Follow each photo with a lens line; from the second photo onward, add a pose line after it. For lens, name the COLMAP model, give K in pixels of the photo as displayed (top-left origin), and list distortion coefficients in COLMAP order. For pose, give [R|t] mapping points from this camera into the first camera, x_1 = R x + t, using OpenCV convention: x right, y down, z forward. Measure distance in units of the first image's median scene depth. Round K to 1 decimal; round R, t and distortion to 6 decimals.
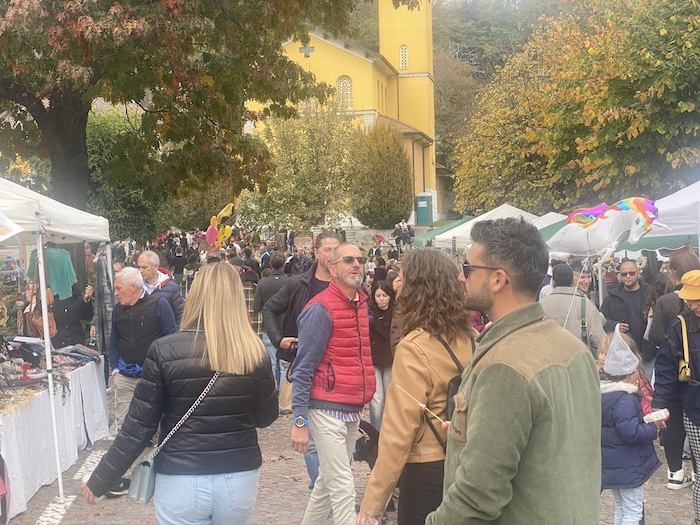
lens RADIAL K [[1054.3, 0, 346.6], [0, 1054.3, 262.3], [0, 0, 1]] dist [0.069901, 0.000000]
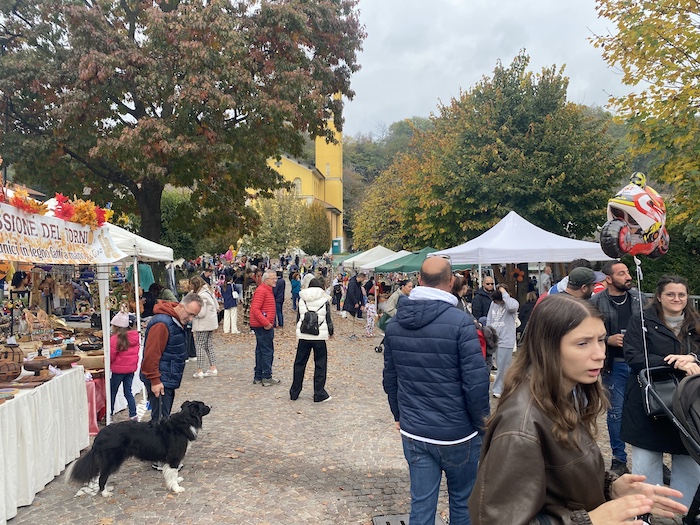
lens RADIAL K [[534.0, 0, 356.1], [0, 534.0, 265.7], [0, 0, 1]] dist [0.032926, -0.016398]
pose [[0.993420, 0.022183, 0.112360, -0.004836], [-0.020650, 0.999677, -0.014789, -0.001846], [-0.112652, 0.012371, 0.993558, 0.011534]]
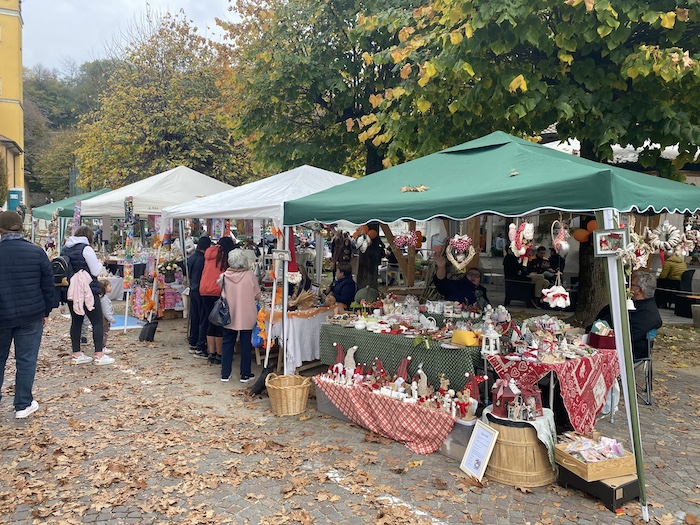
lens RADIAL K [[534.0, 0, 349.4], [0, 534.0, 260.3], [0, 0, 1]] dist [0.032926, -0.016398]
pose [[0.799713, 0.008342, 0.600324, 0.004406], [-0.025228, 0.999487, 0.019719, 0.006553], [-0.599852, -0.030914, 0.799514, 0.577090]]
